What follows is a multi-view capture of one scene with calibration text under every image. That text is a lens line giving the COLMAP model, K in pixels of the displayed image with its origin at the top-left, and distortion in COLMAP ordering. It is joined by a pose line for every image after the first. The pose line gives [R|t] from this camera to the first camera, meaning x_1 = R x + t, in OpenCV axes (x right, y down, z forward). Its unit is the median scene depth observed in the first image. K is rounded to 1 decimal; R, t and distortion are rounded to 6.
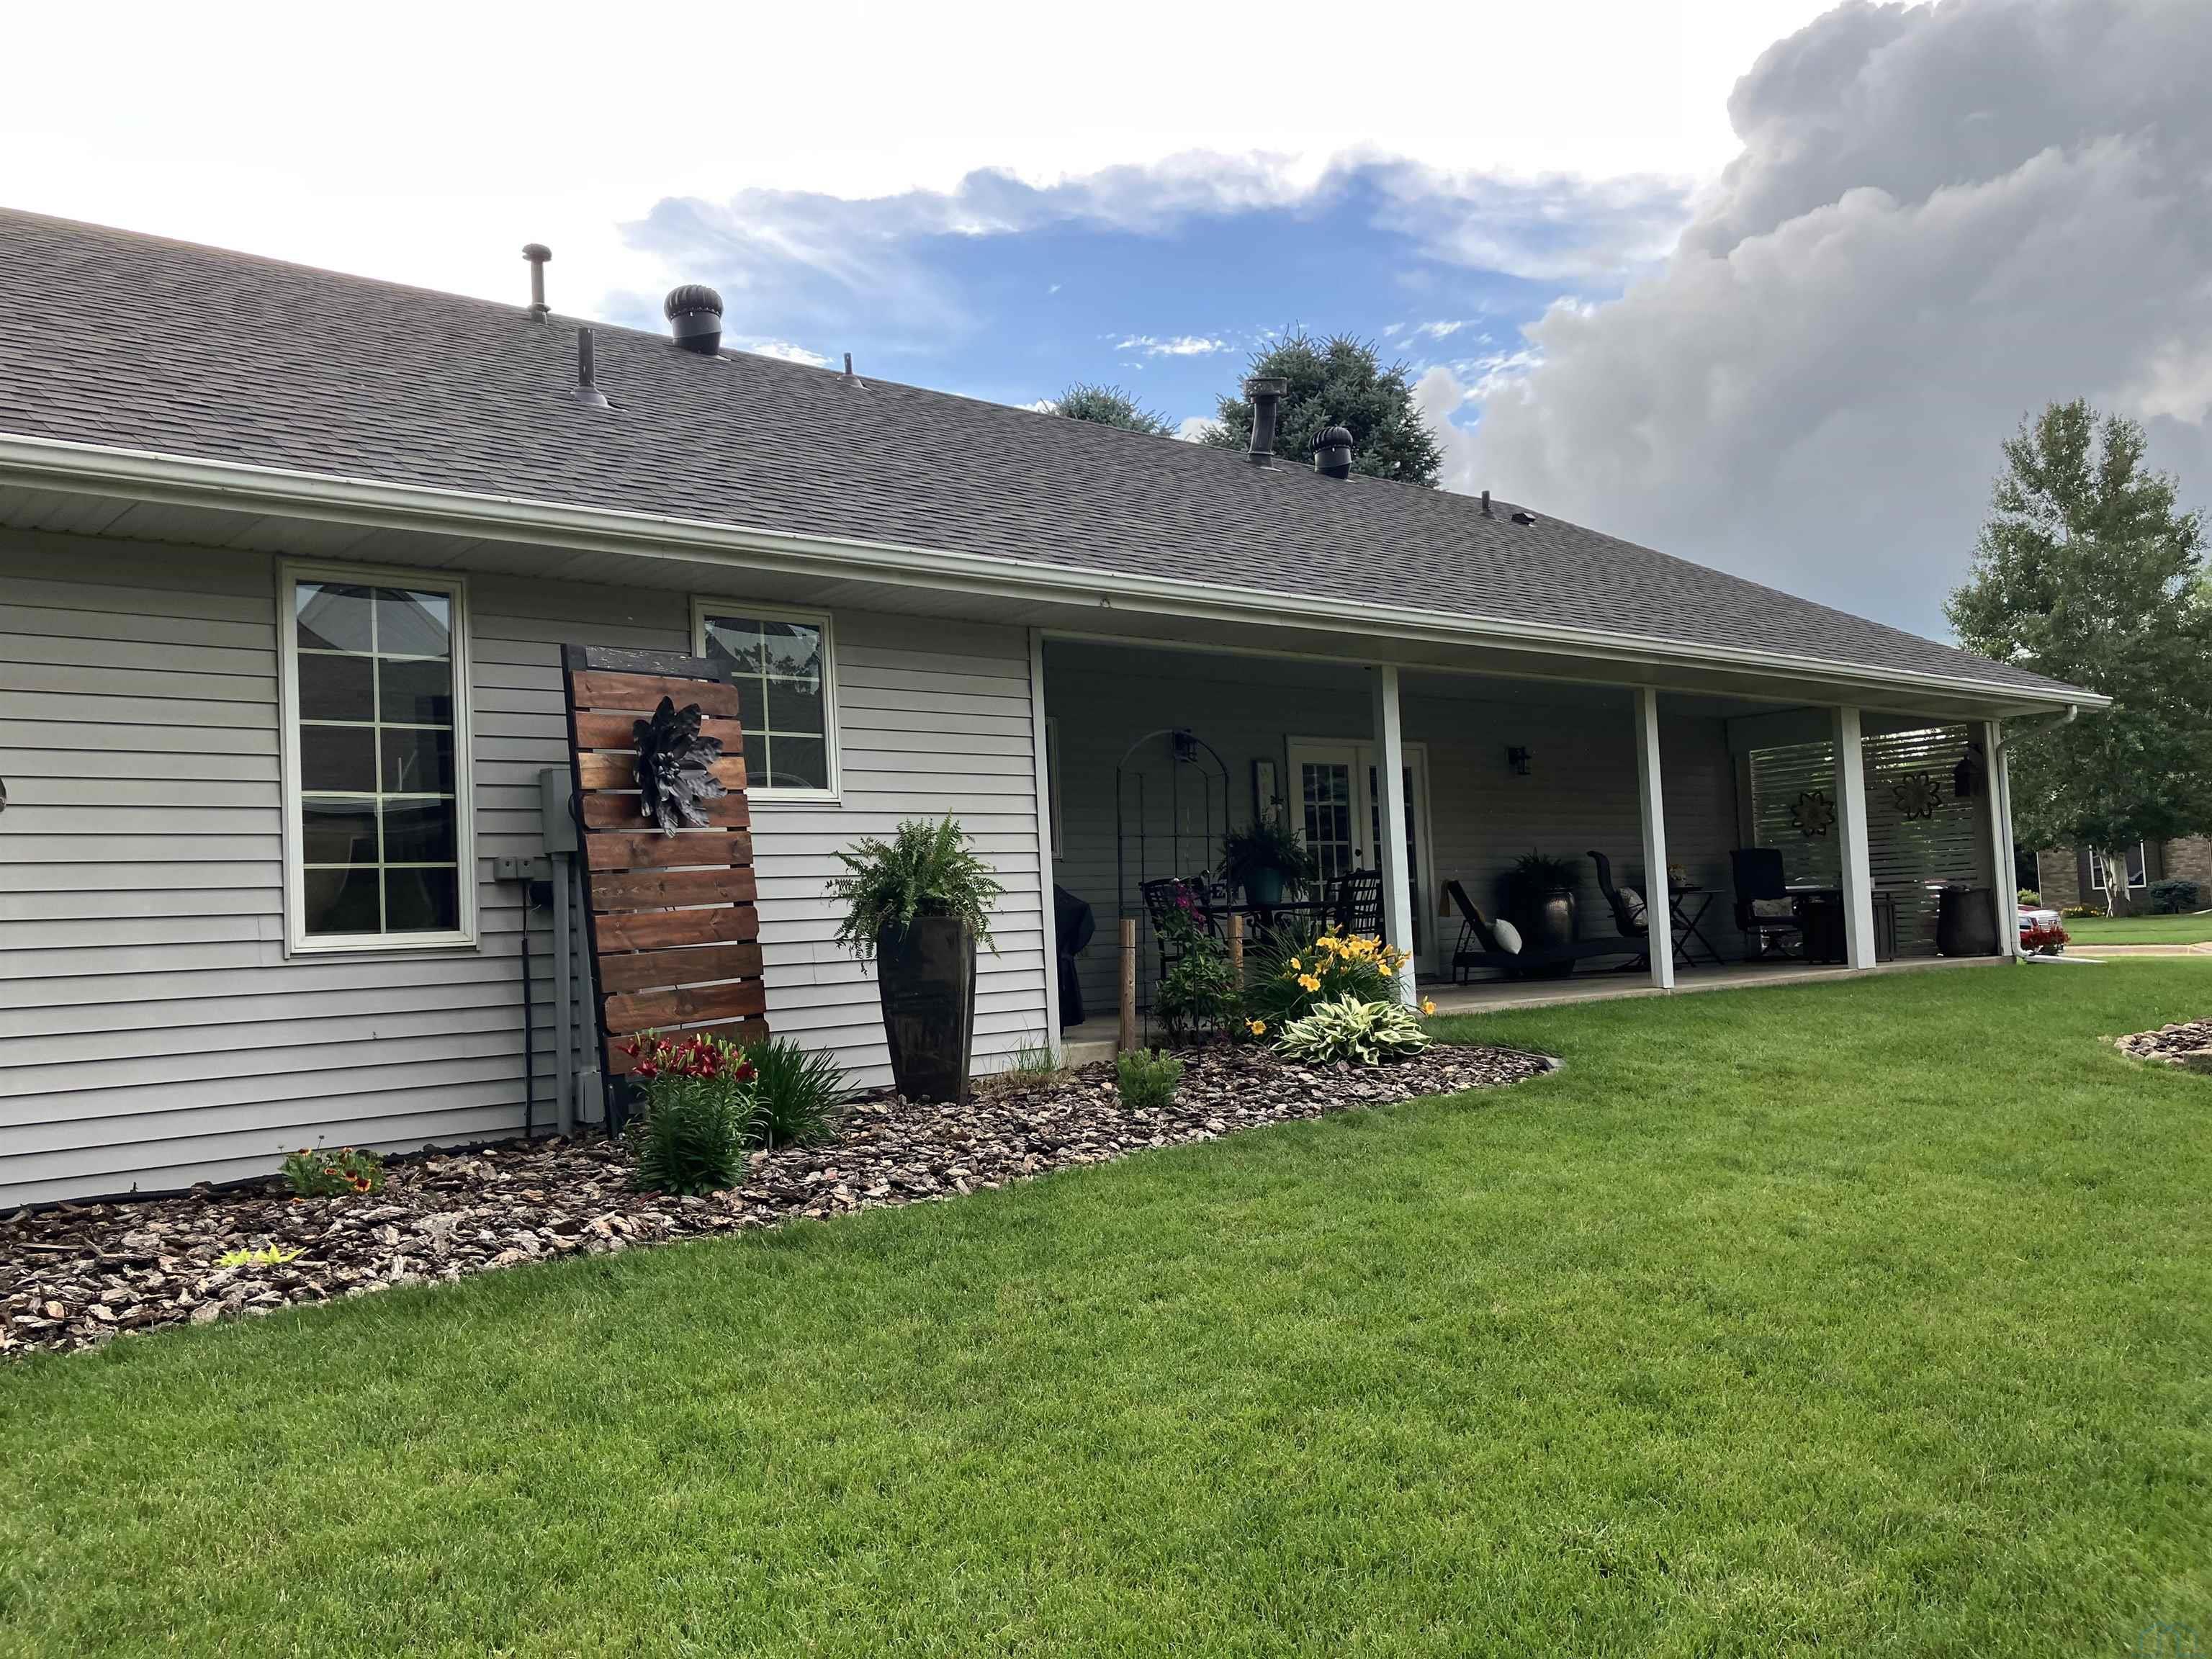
lens RADIAL K [[1801.9, 0, 1073.7], [0, 1801.9, 884.3], [0, 0, 1]] dist [-0.001840, -0.002773]
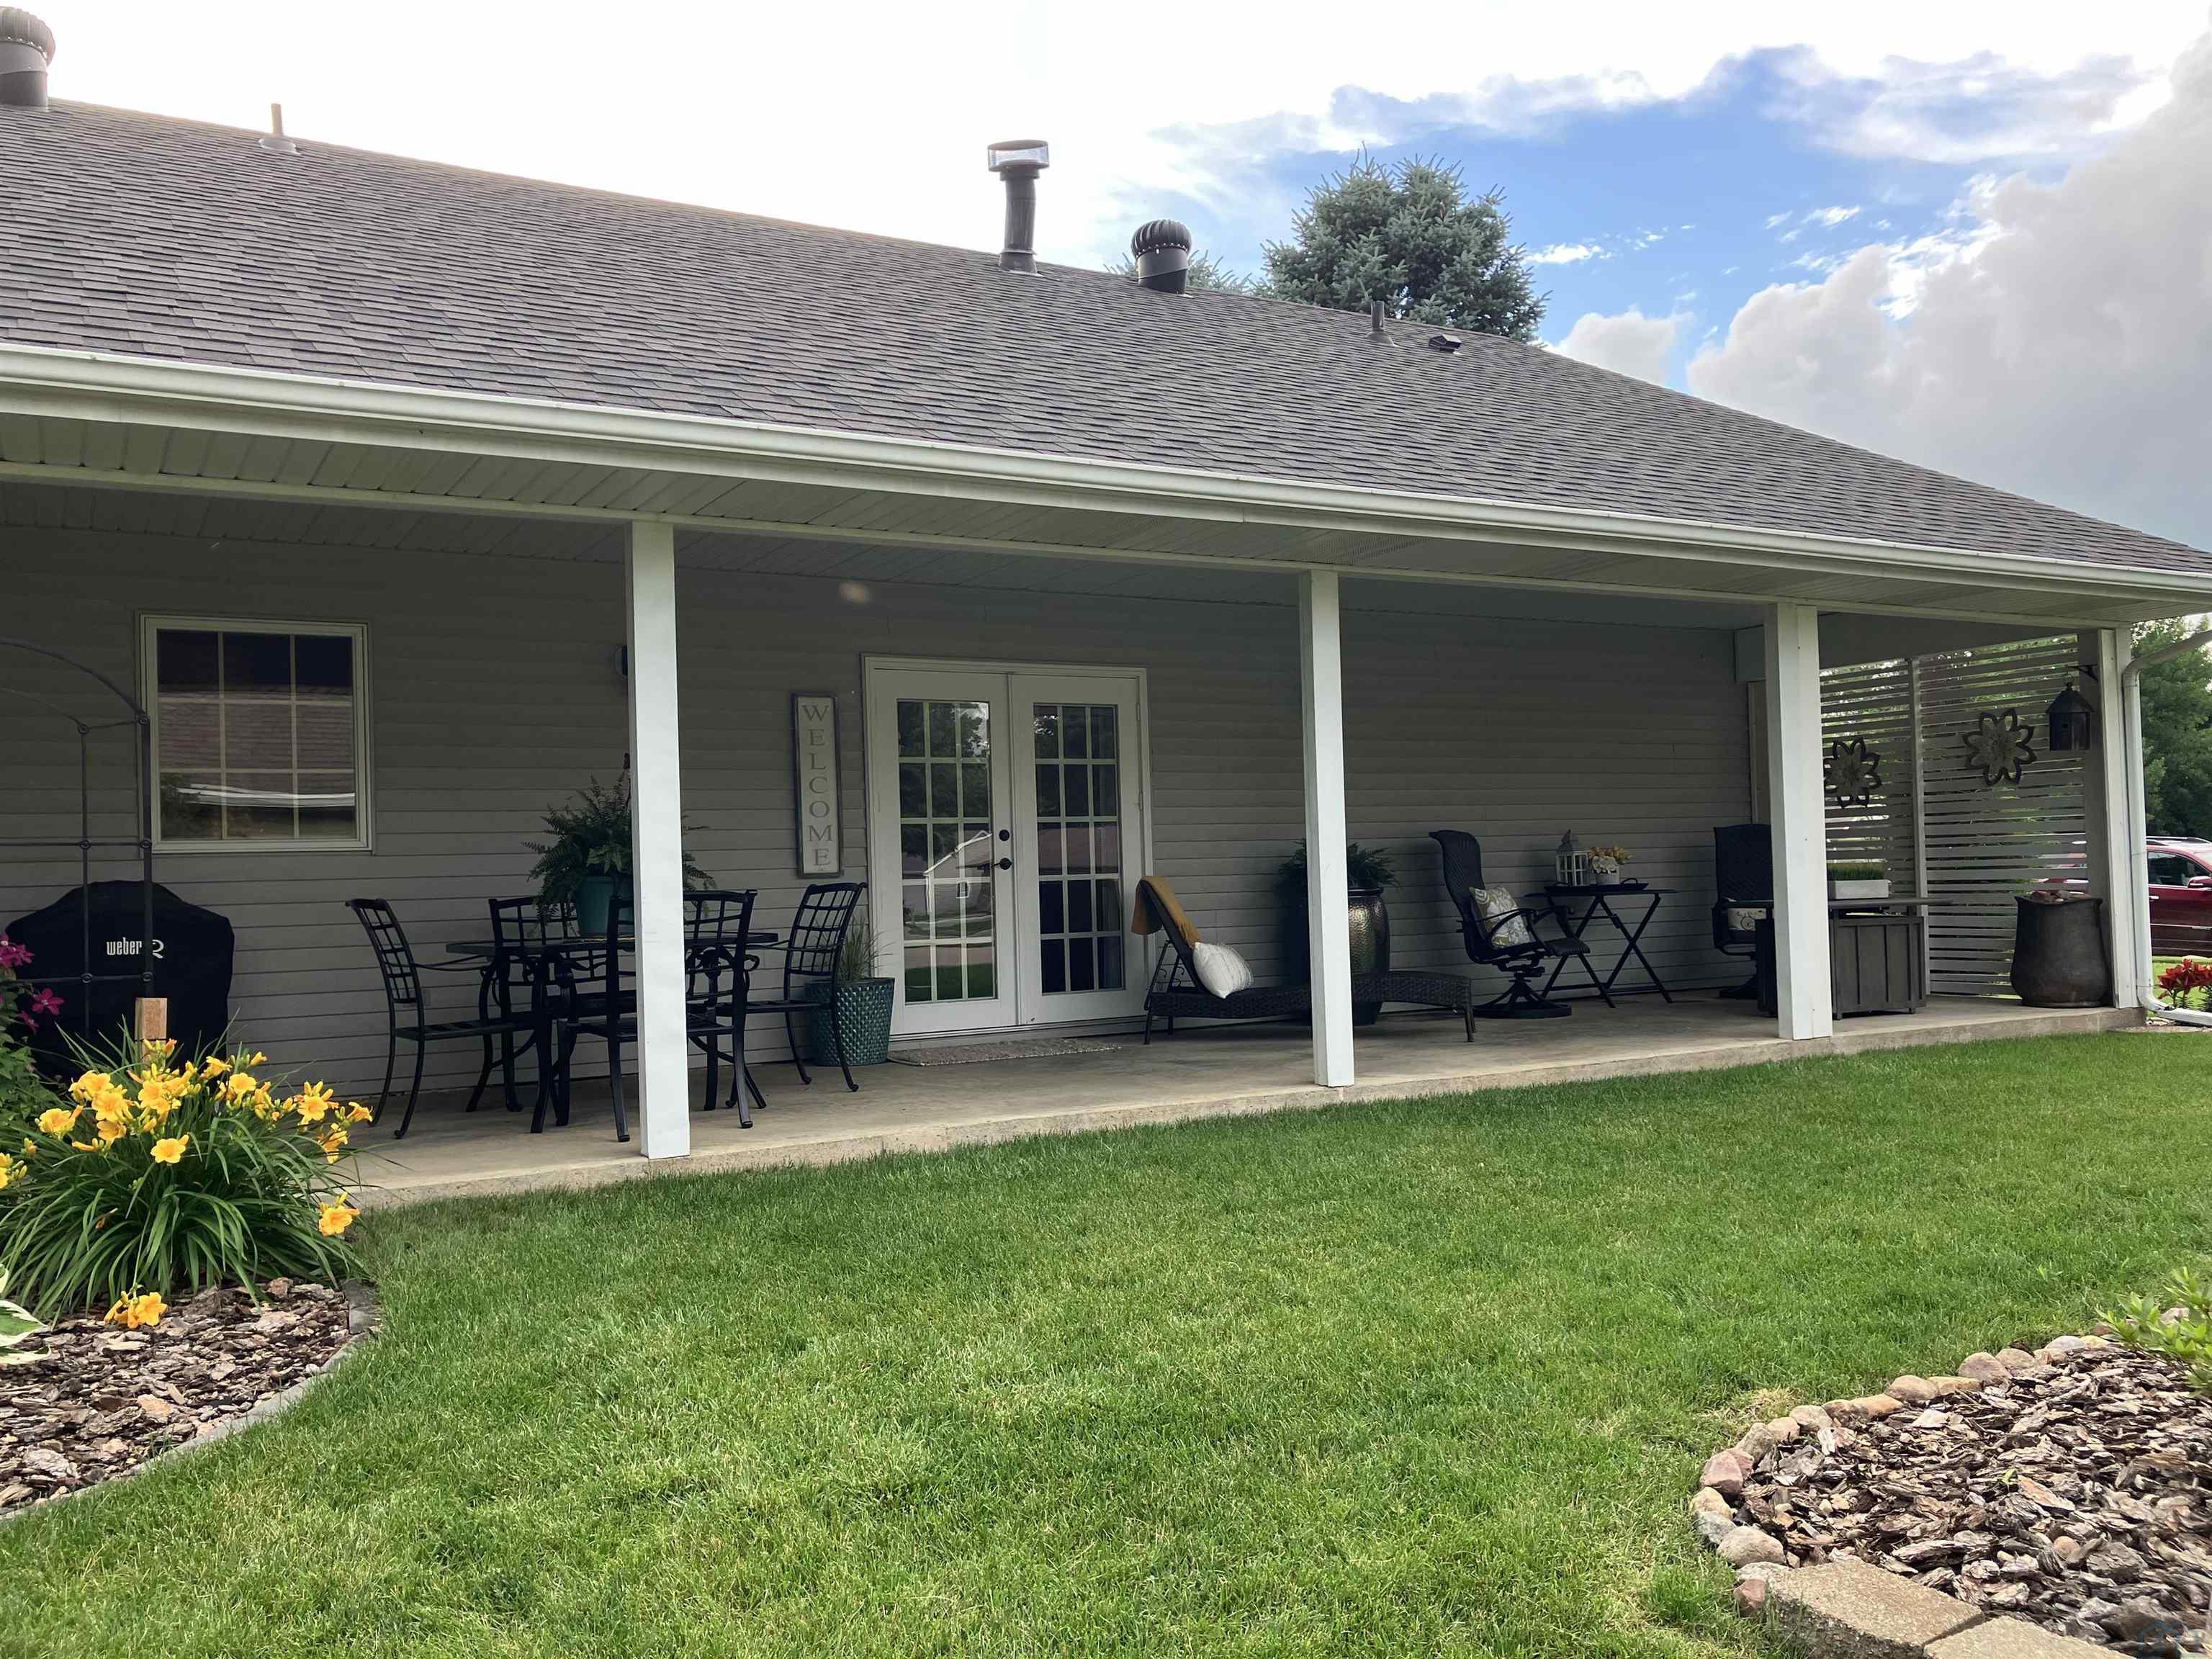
lens RADIAL K [[1820.3, 0, 1106.0], [0, 1820.3, 829.5], [0, 0, 1]] dist [0.011553, 0.015548]
pose [[0.983844, 0.014582, -0.178431, 0.069859], [-0.013119, 0.999870, 0.009376, -0.005685], [0.178545, -0.006884, 0.983908, 0.077972]]
